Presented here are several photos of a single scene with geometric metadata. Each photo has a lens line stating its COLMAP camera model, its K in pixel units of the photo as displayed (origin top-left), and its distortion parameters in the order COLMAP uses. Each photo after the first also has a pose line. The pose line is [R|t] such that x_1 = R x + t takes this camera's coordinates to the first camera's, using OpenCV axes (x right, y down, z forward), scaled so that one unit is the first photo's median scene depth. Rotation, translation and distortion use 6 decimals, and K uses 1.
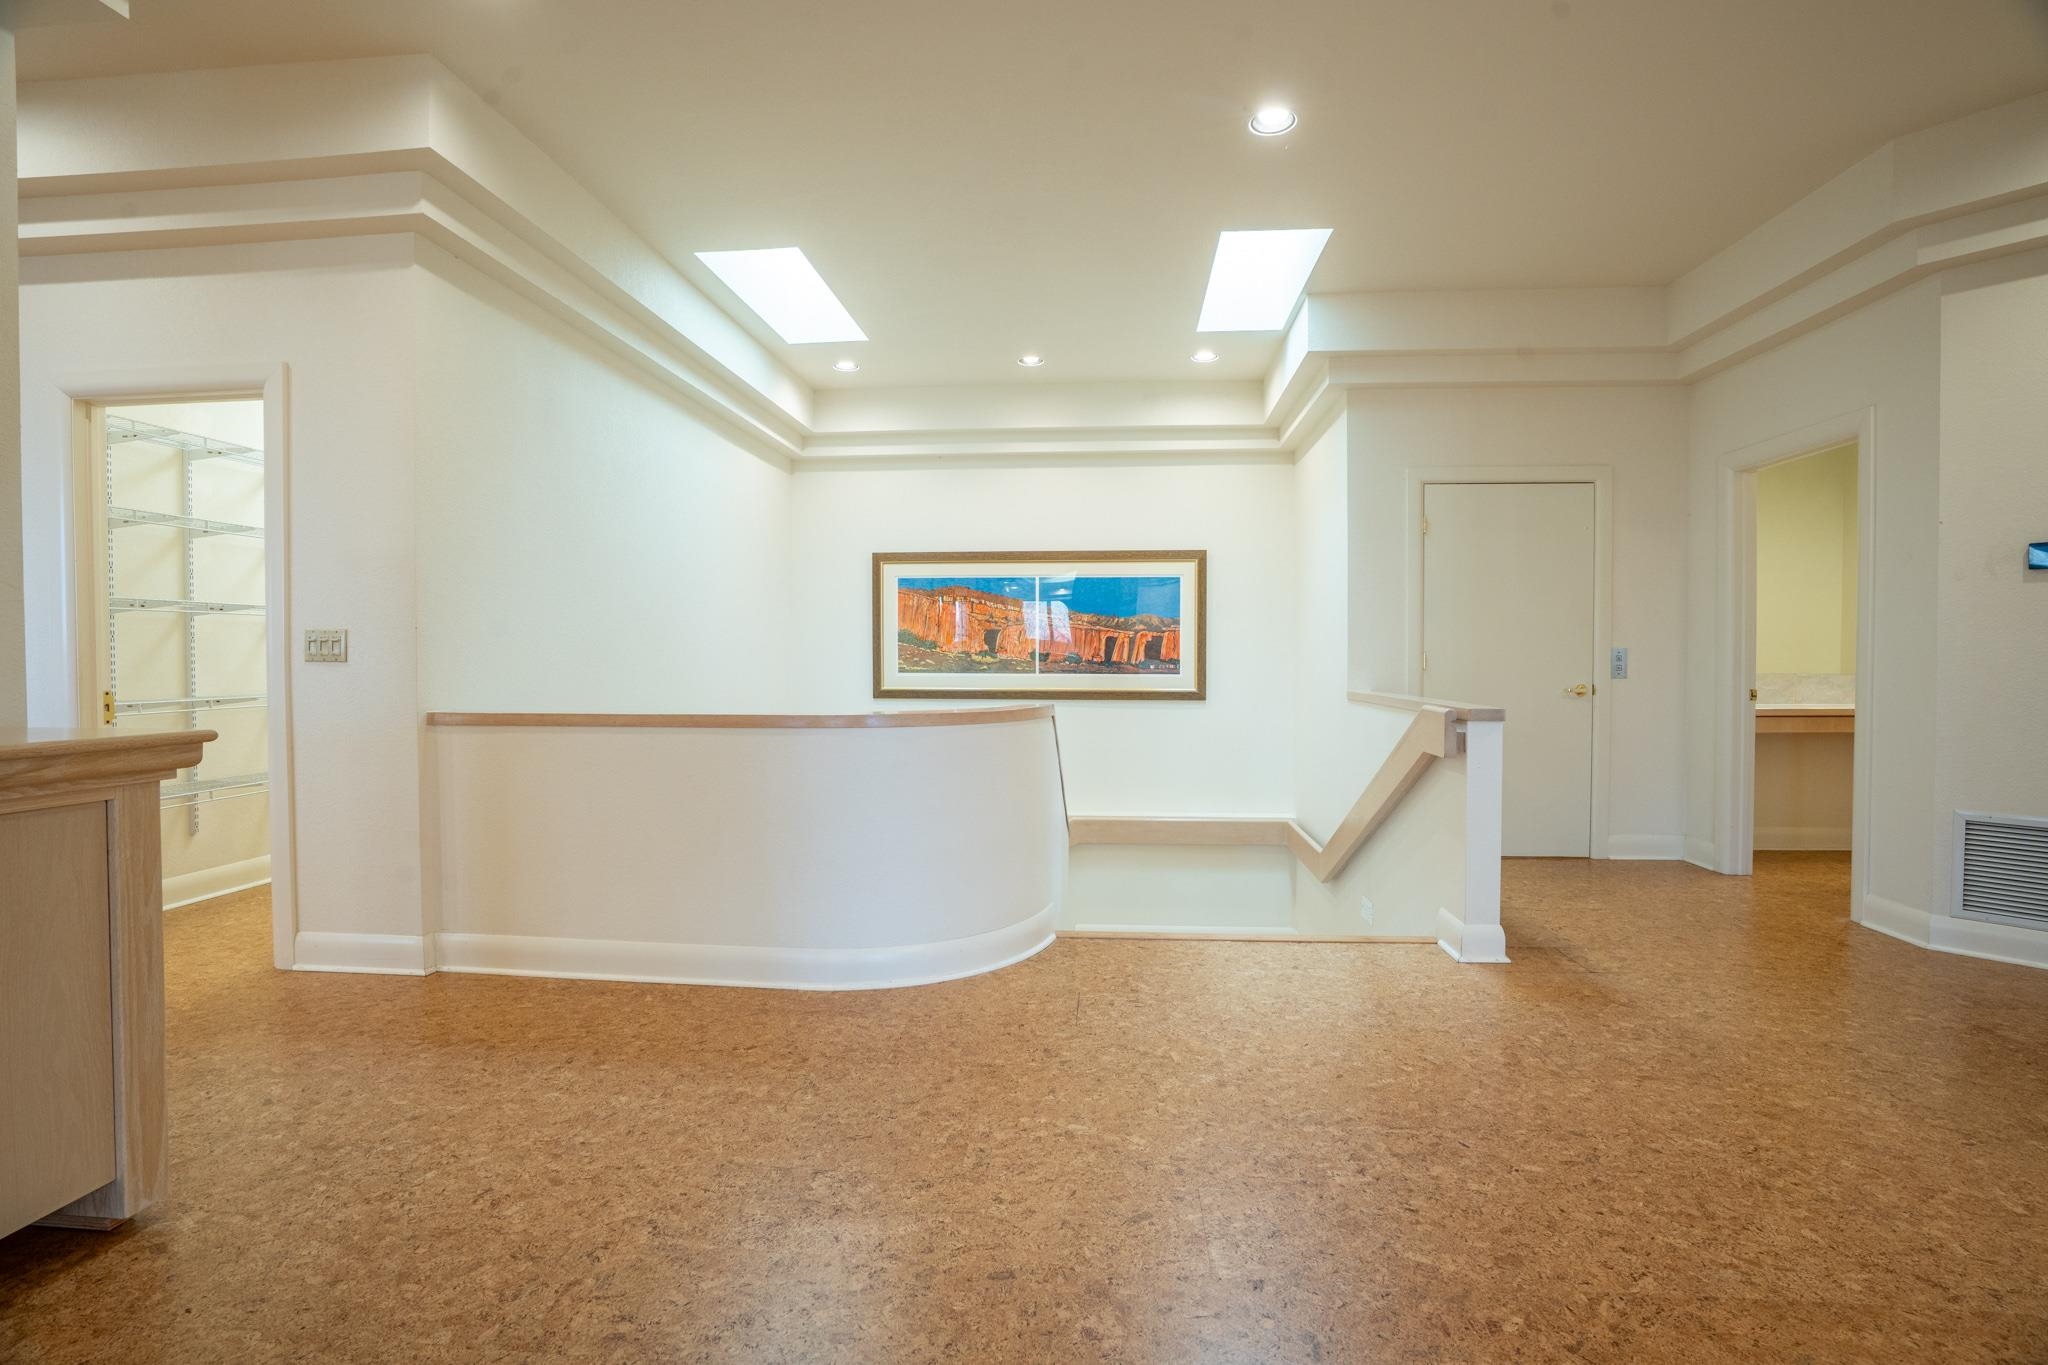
lens RADIAL K [[966.7, 0, 1012.0], [0, 966.7, 679.1], [0, 0, 1]] dist [-0.030459, 0.007067]
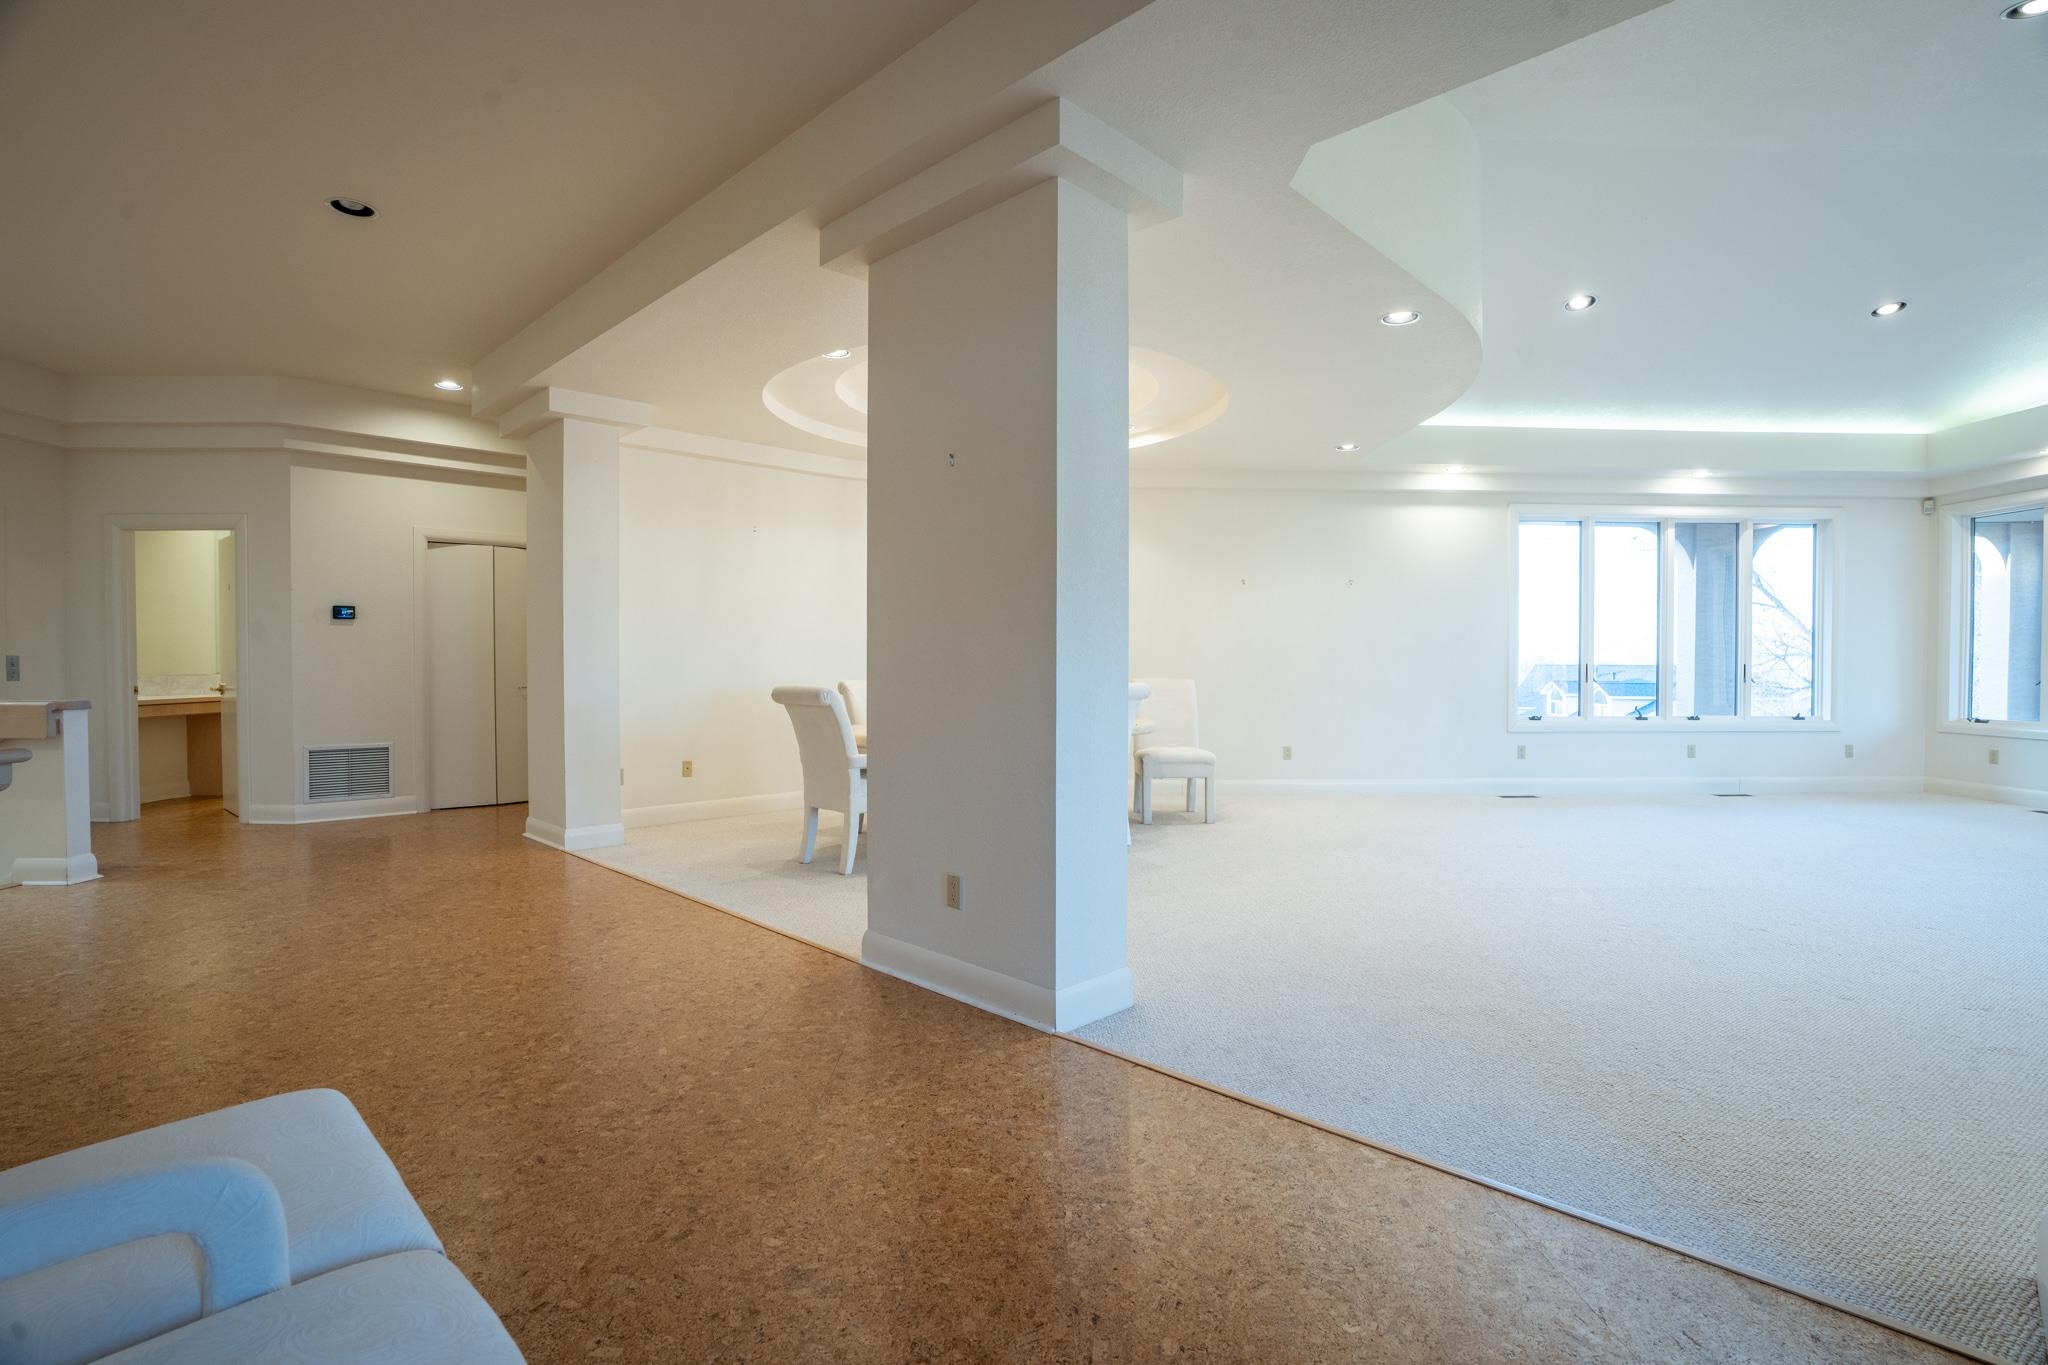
lens RADIAL K [[966.7, 0, 1019.5], [0, 966.7, 685.5], [0, 0, 1]] dist [-0.030459, 0.007067]
pose [[-0.082596, -0.020438, 0.996374, -0.973109], [0.017987, 0.999596, 0.021996, 0.003149], [-0.996421, 0.019738, -0.082195, -0.246659]]
